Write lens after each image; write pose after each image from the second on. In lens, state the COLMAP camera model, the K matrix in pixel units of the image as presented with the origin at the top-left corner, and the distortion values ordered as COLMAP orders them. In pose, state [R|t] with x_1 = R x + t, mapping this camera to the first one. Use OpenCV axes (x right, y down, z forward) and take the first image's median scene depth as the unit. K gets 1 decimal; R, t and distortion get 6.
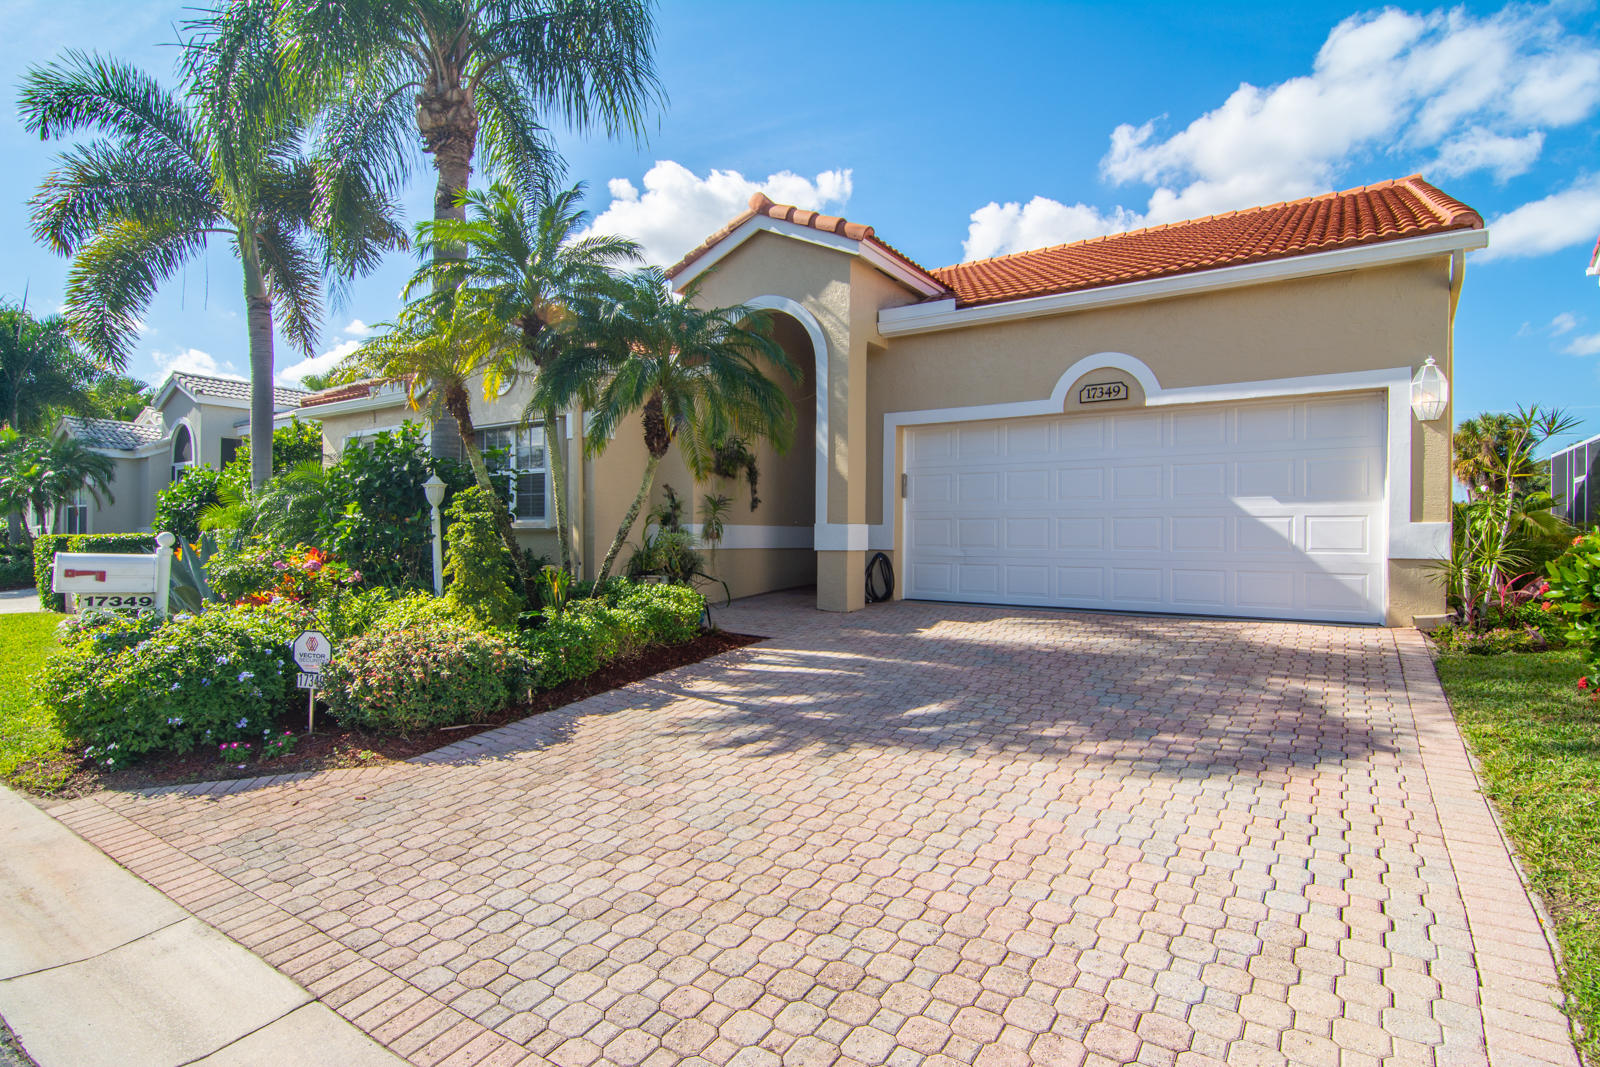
lens RADIAL K [[816.2, 0, 807.7], [0, 816.2, 537.3], [0, 0, 1]] dist [-0.003959, -0.009862]
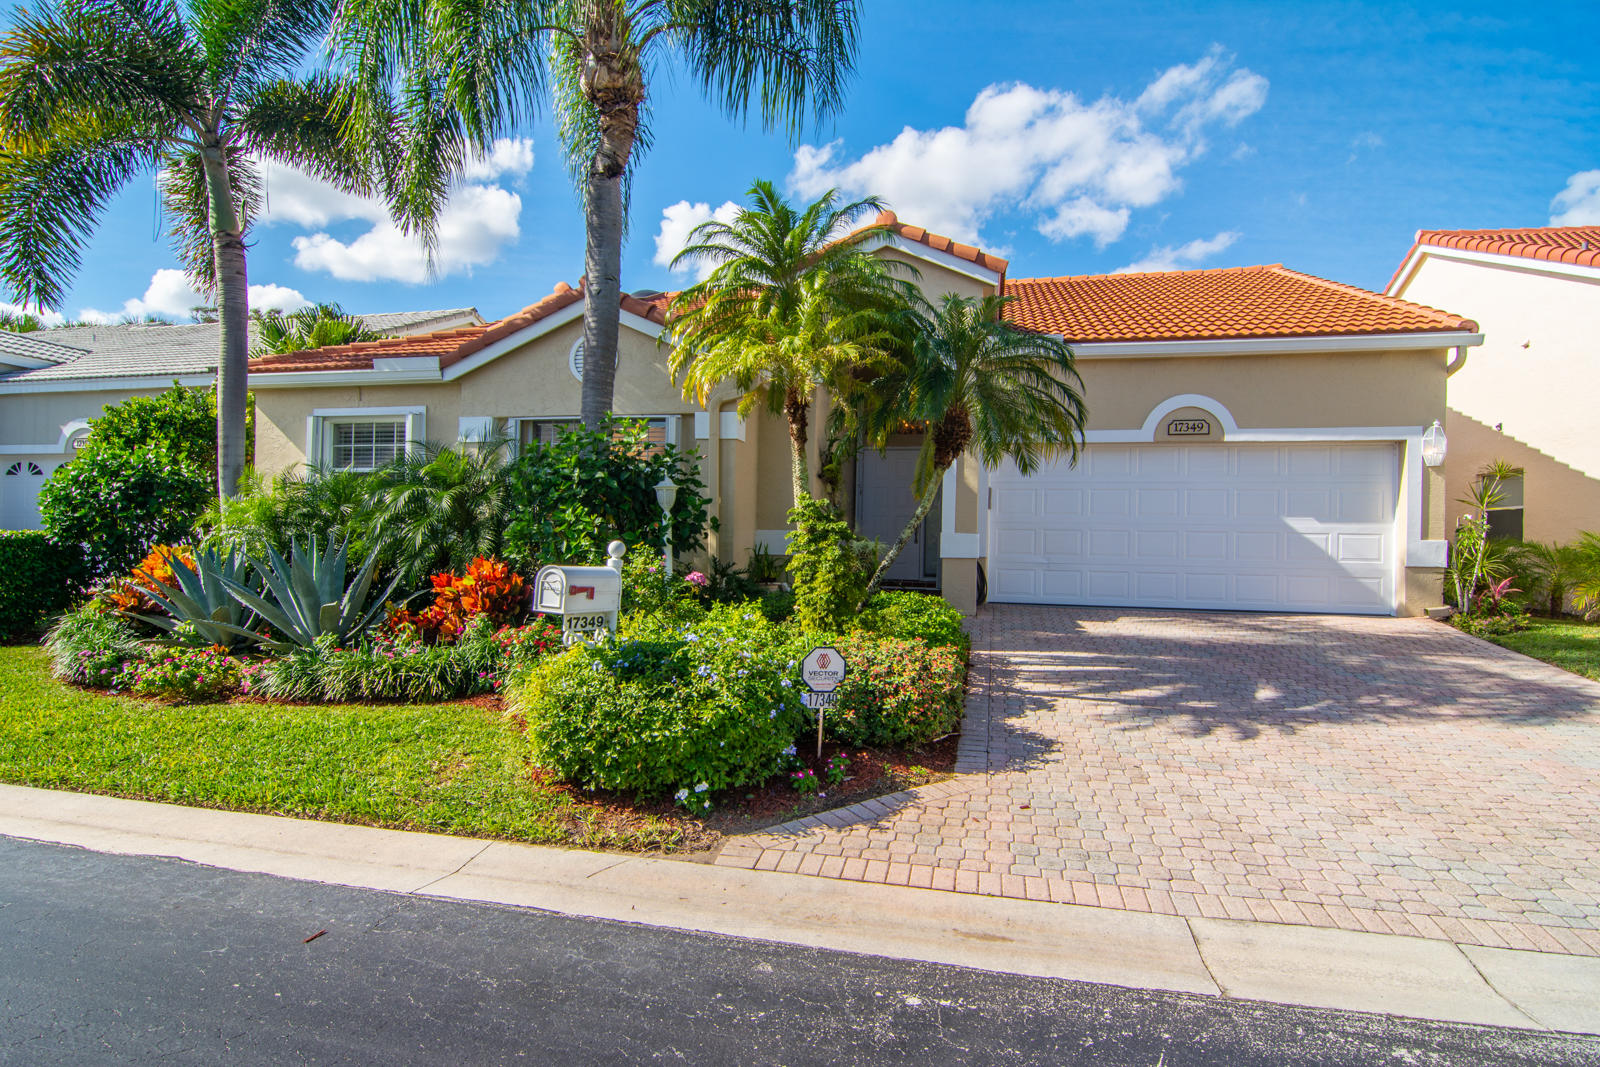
lens RADIAL K [[836.0, 0, 808.6], [0, 836.0, 533.9], [0, 0, 1]] dist [-0.001101, -0.014382]
pose [[0.930929, 0.012796, 0.364975, -0.735645], [-0.011311, 0.999917, -0.006206, -0.008447], [-0.365024, 0.001649, 0.930997, 0.074216]]
